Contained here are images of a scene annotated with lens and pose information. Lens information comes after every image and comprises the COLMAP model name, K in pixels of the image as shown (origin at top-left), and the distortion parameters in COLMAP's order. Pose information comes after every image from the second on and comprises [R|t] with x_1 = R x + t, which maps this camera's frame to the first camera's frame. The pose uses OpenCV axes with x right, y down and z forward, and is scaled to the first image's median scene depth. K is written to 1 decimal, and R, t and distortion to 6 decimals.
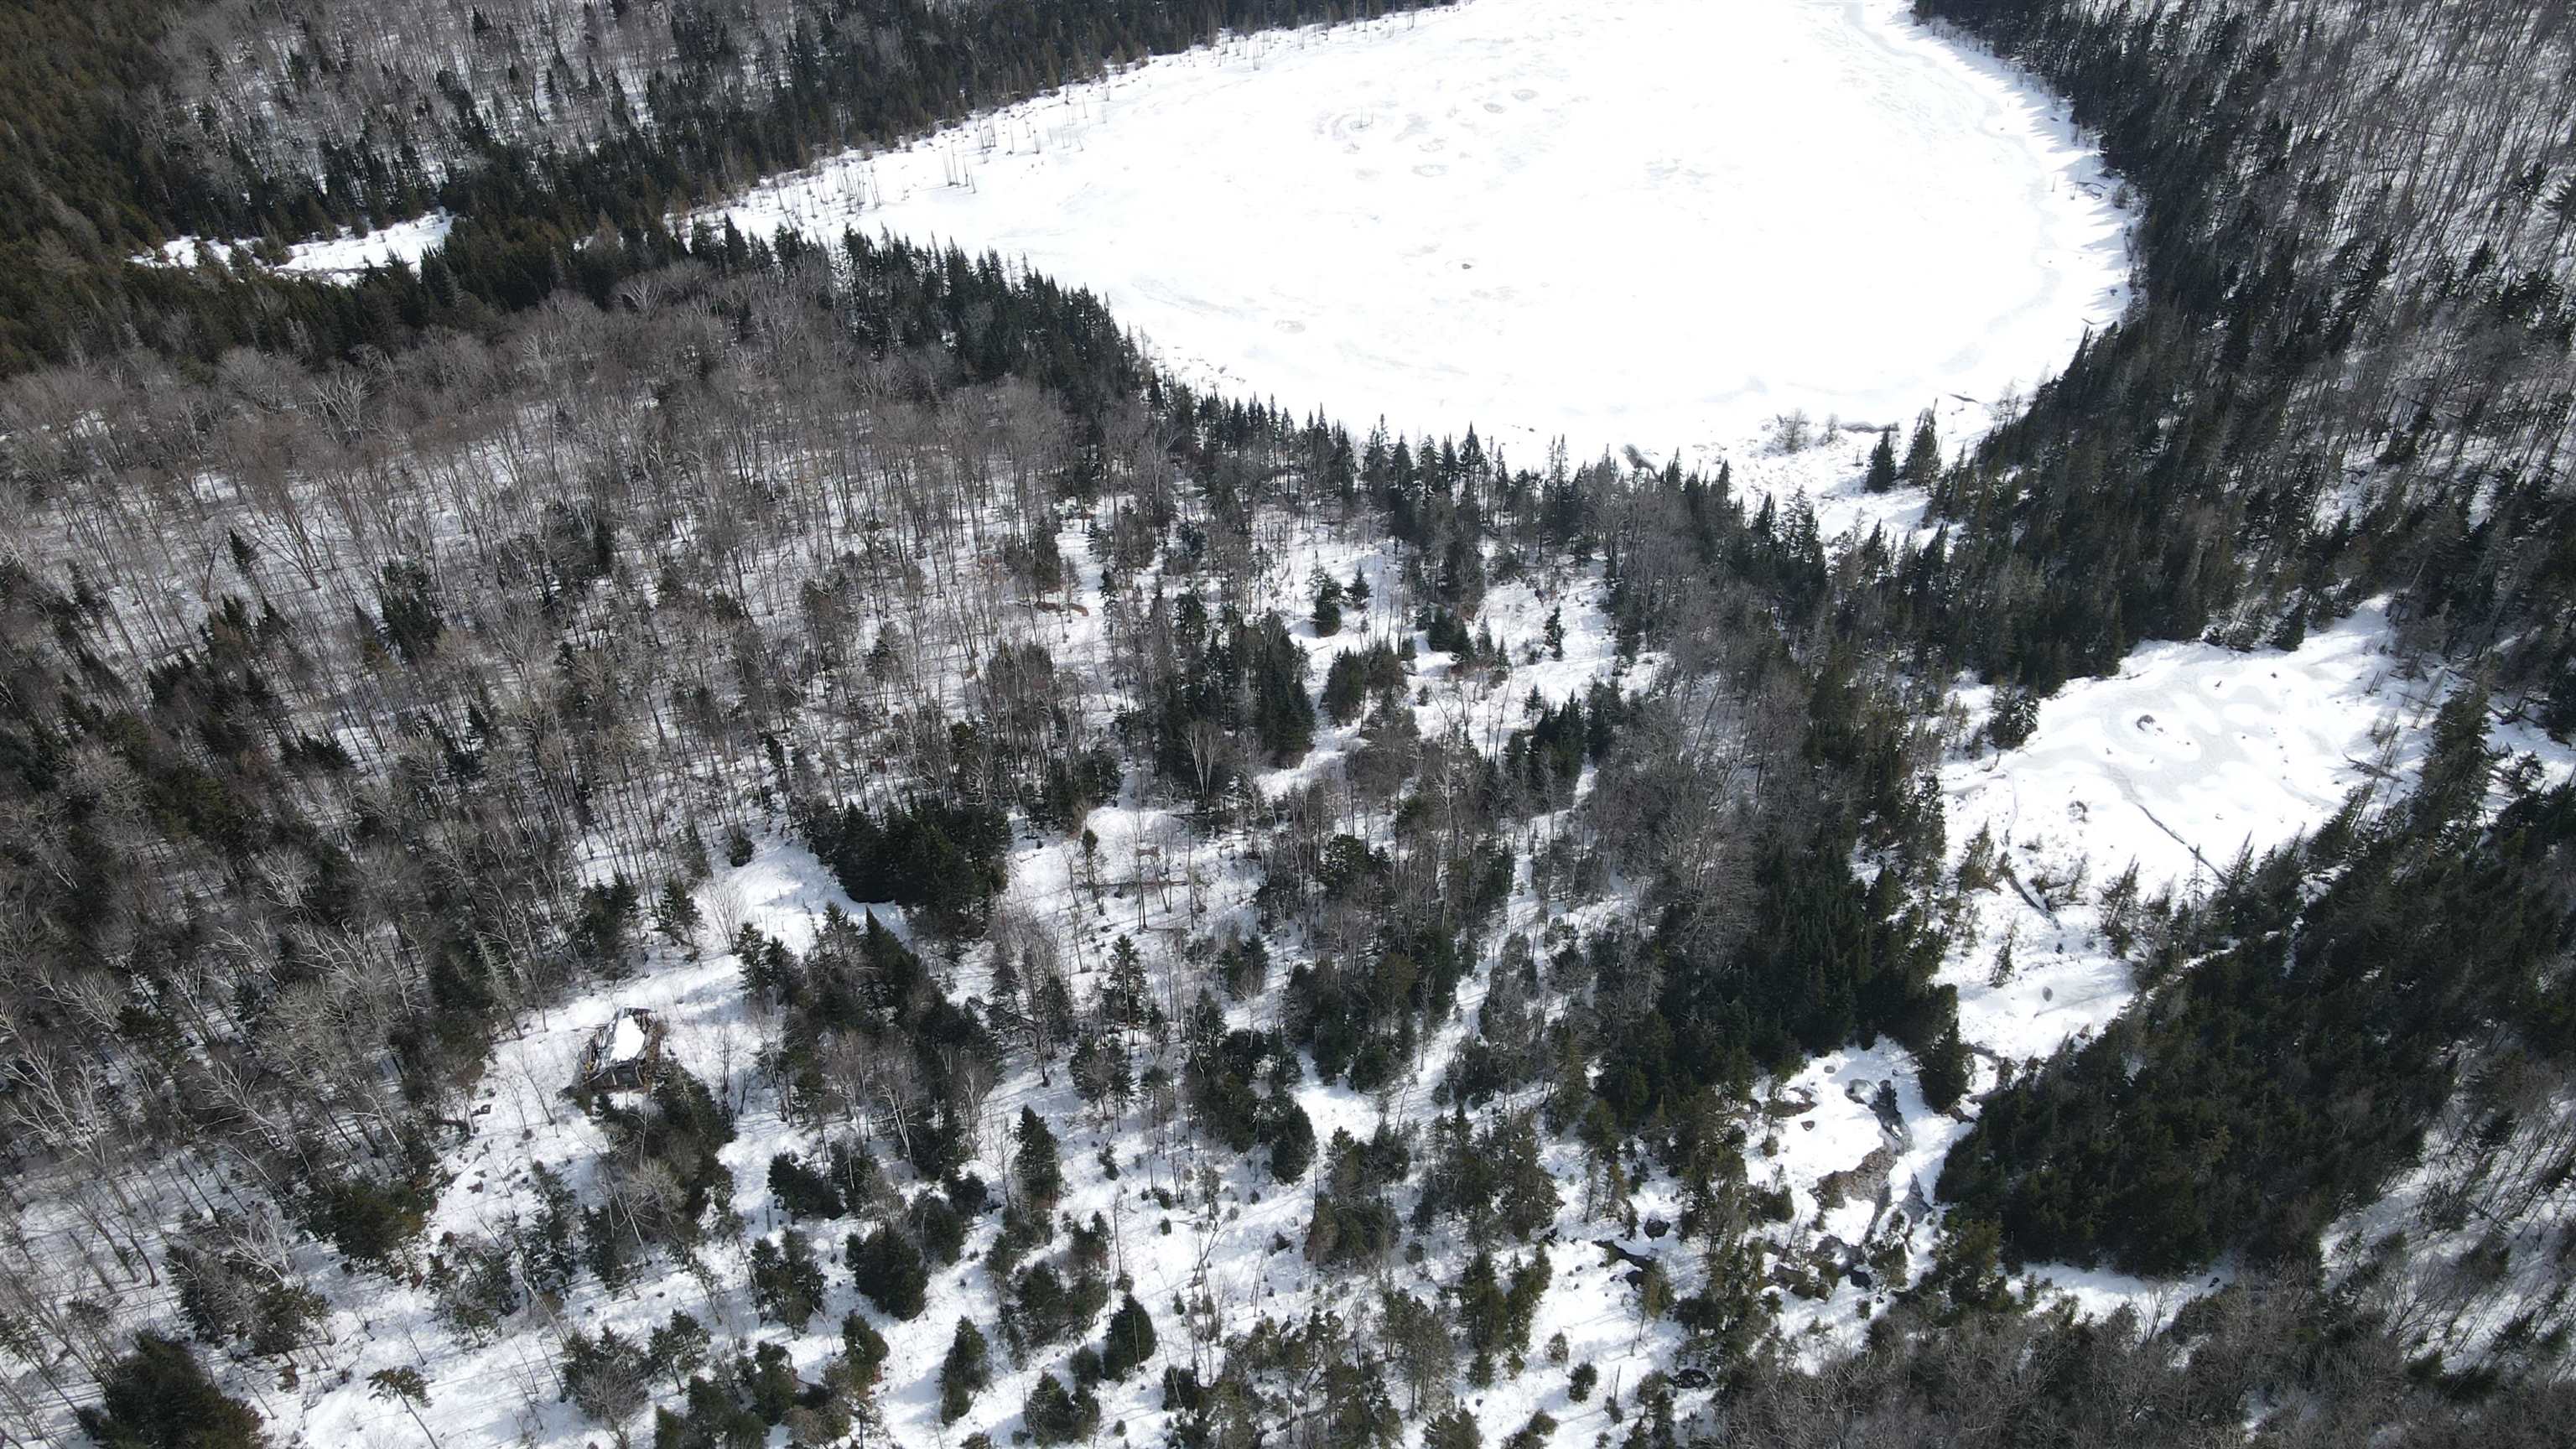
lens RADIAL K [[1905.2, 0, 1289.7], [0, 1905.2, 714.0], [0, 0, 1]] dist [0.017835, 0.023797]
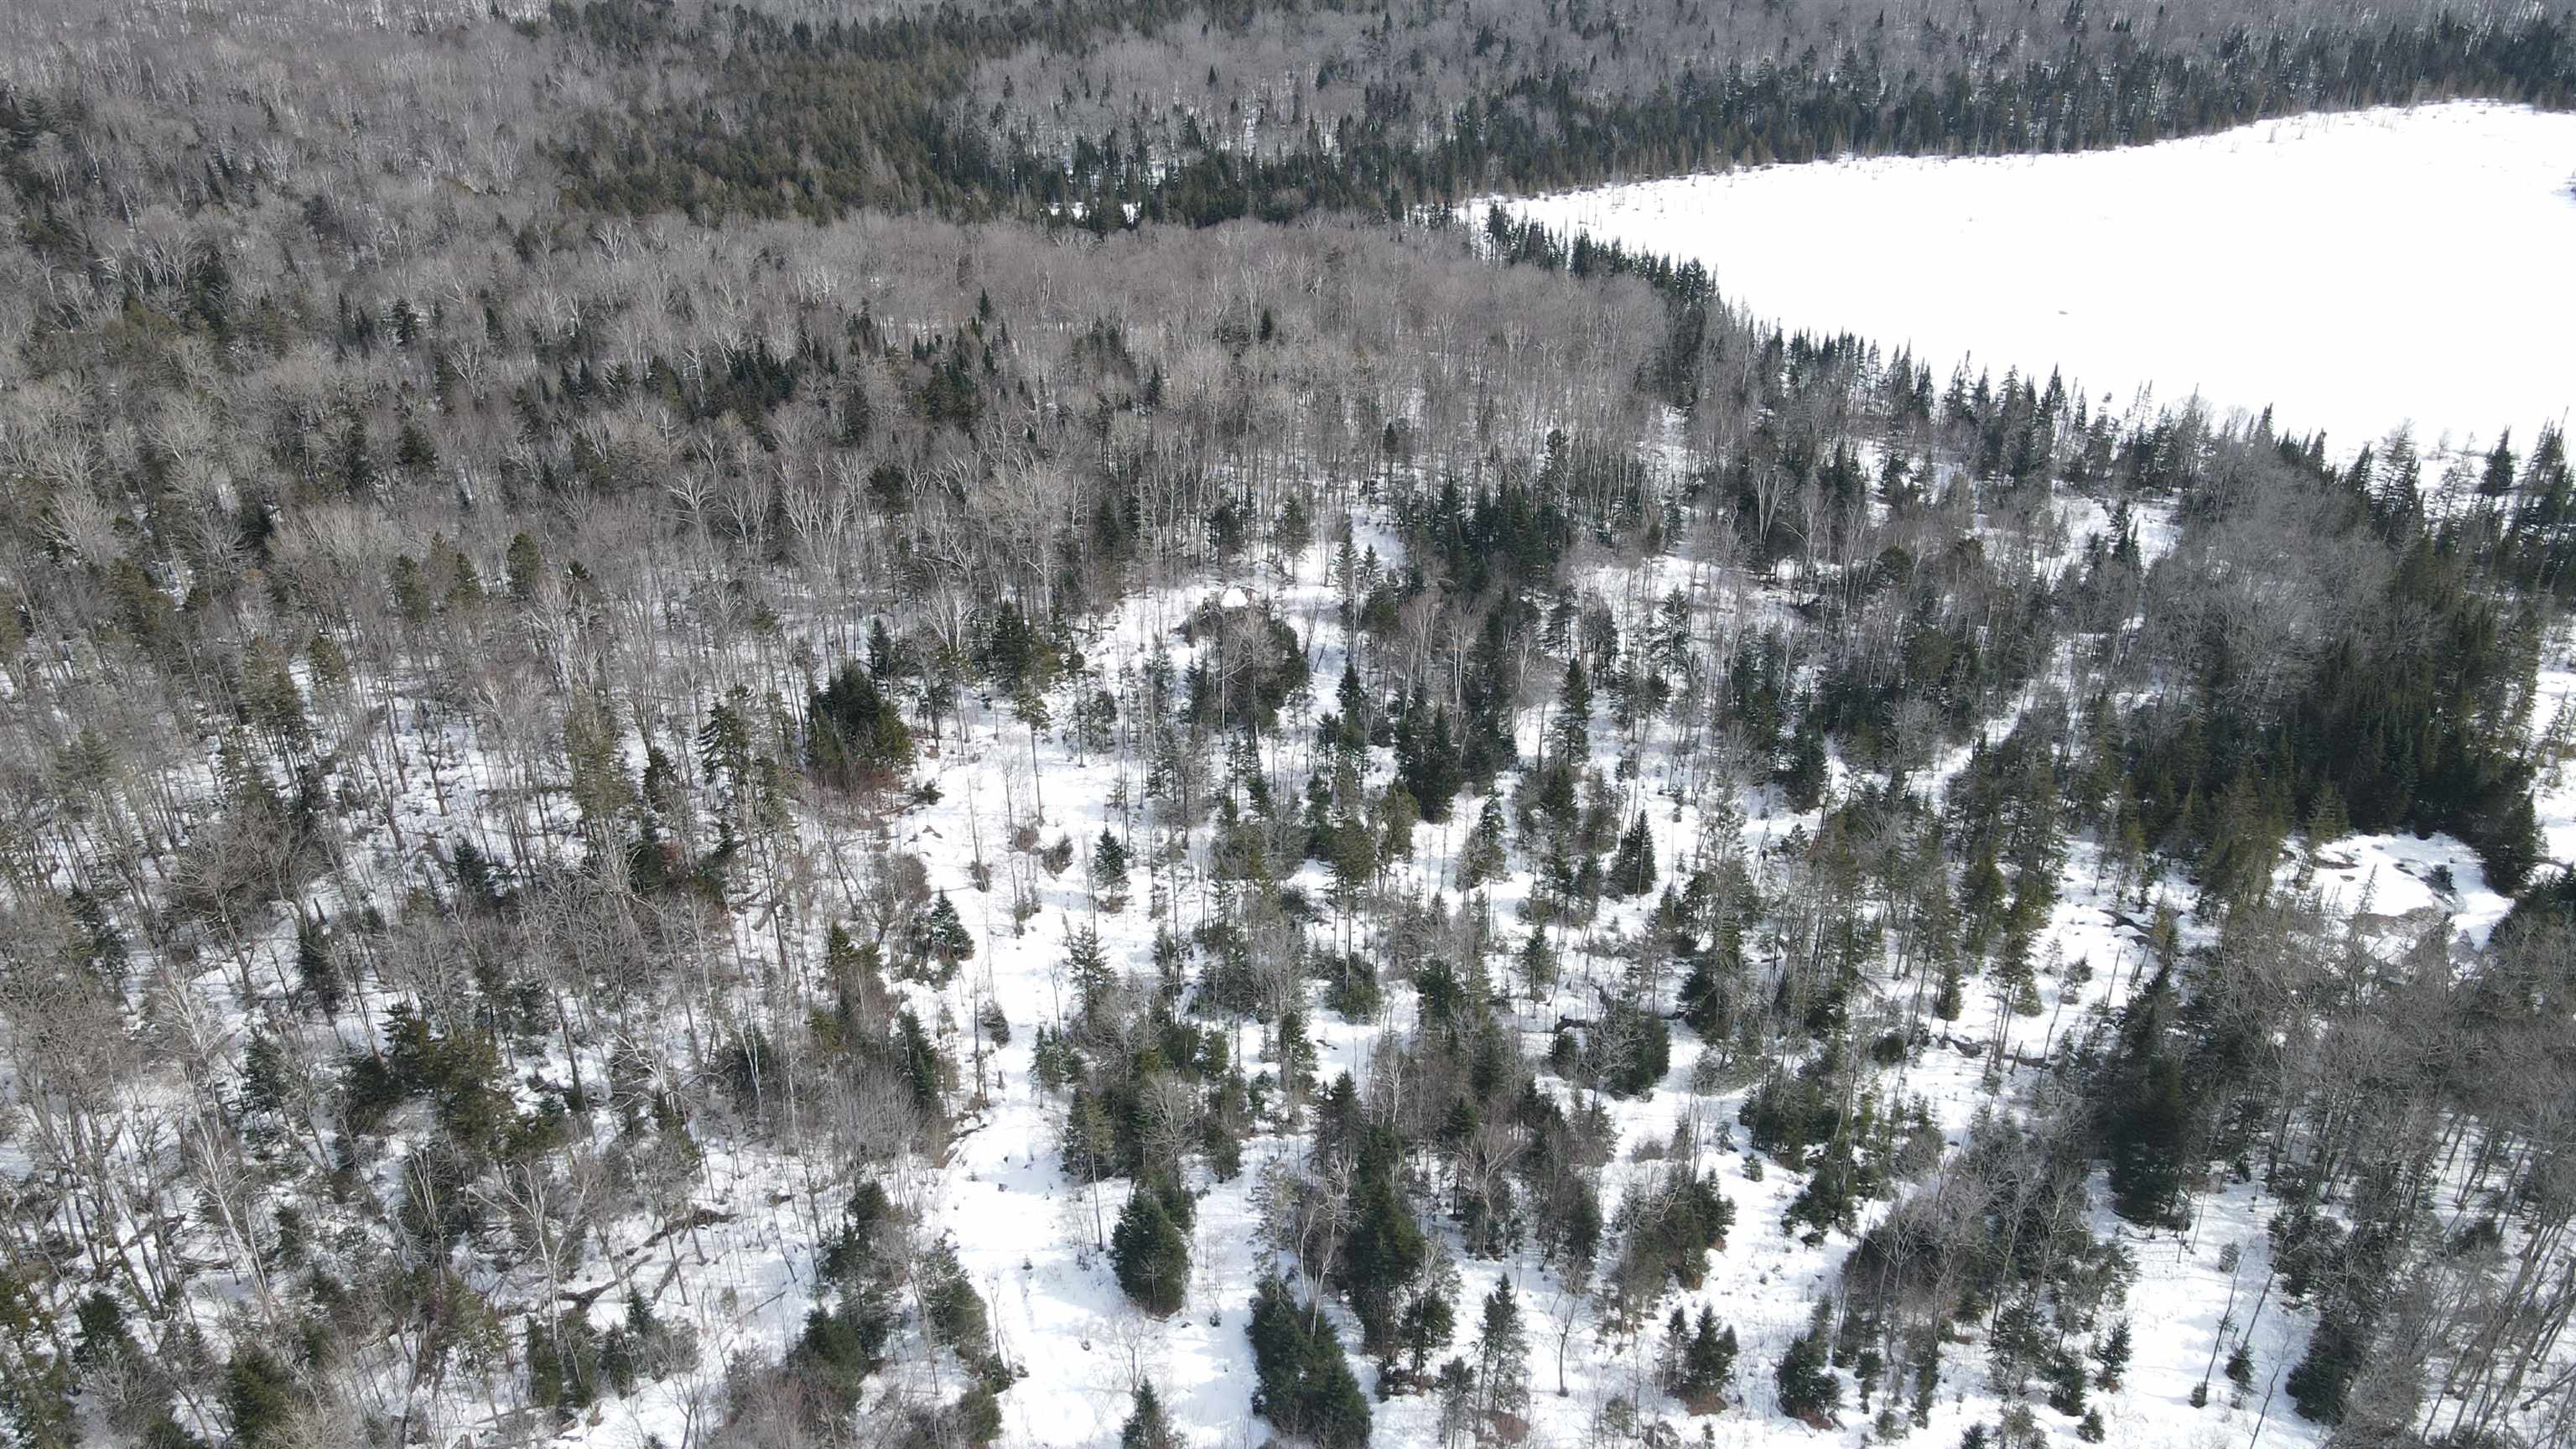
lens RADIAL K [[1905.2, 0, 1289.7], [0, 1905.2, 714.0], [0, 0, 1]] dist [0.017835, 0.023797]
pose [[0.951505, 0.160814, -0.262253, 0.000293], [-0.208295, 0.964128, -0.164530, 0.348202], [0.226387, 0.211177, 0.950870, -0.064798]]
